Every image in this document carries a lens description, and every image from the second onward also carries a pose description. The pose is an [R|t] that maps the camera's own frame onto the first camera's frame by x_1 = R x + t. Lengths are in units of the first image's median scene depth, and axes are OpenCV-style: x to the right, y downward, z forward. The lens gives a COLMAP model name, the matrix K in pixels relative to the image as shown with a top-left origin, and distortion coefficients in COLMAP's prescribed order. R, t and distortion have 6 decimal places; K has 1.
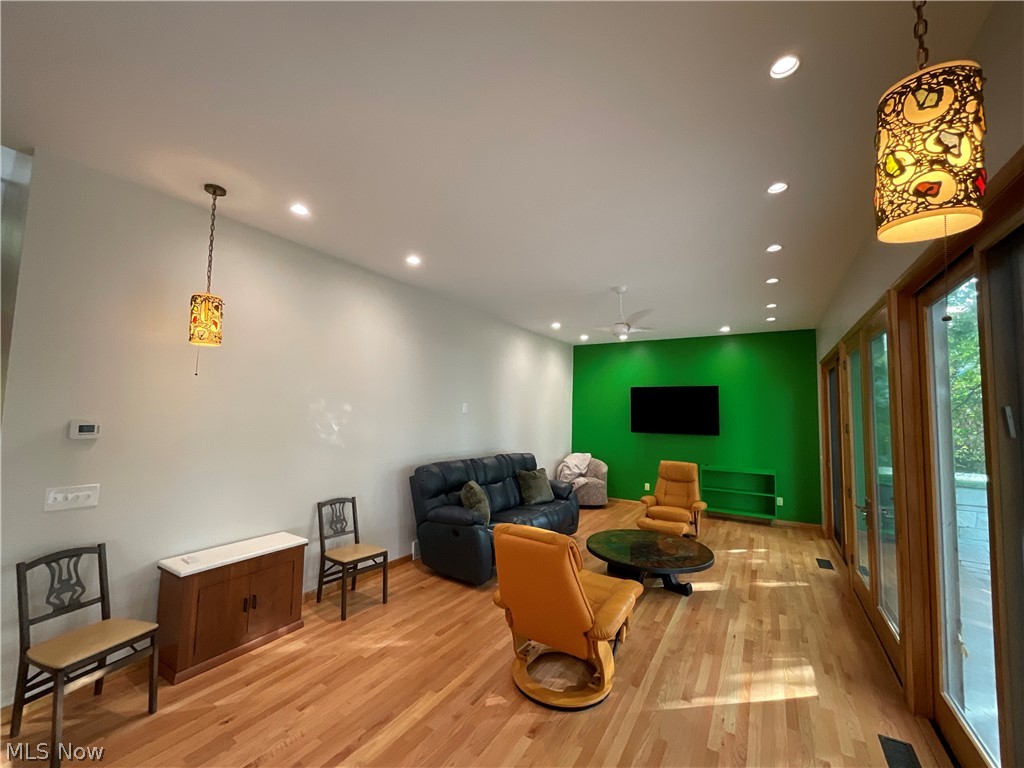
lens RADIAL K [[415.4, 0, 511.0], [0, 415.4, 384.6], [0, 0, 1]] dist [0.001129, 0.001081]
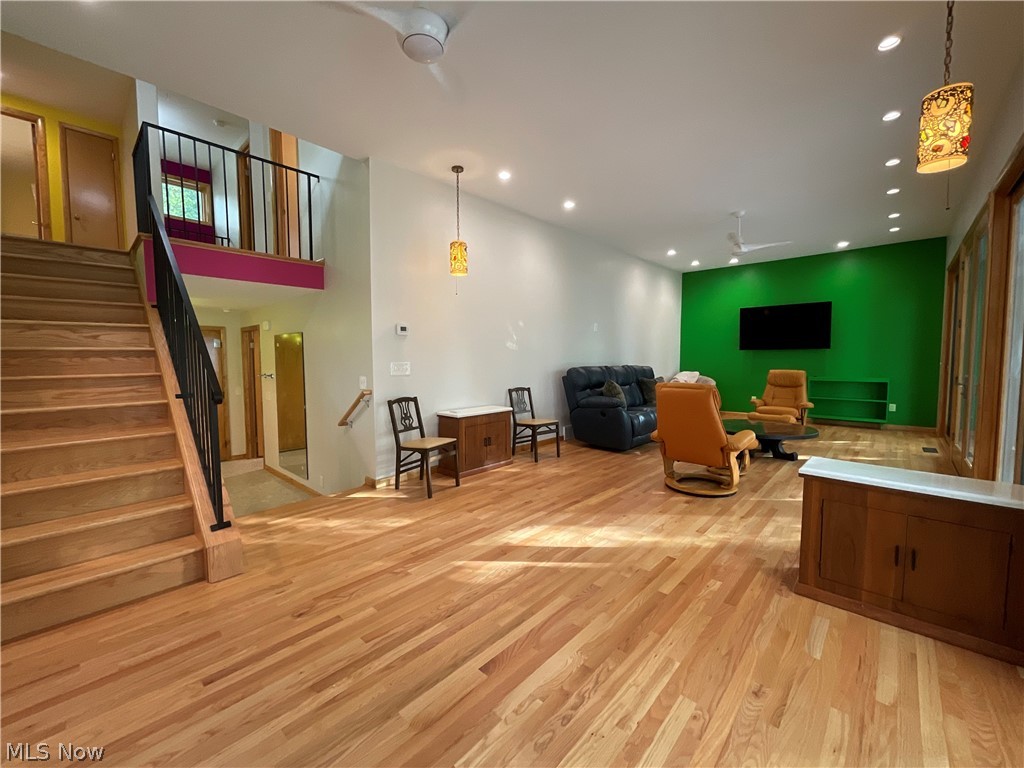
lens RADIAL K [[415.4, 0, 512.3], [0, 415.4, 382.4], [0, 0, 1]] dist [0.001129, 0.001081]
pose [[0.980766, -0.015054, -0.194604, -0.180677], [0.039559, 0.991661, 0.122656, 0.090646], [0.191135, -0.127995, 0.973183, -0.397783]]
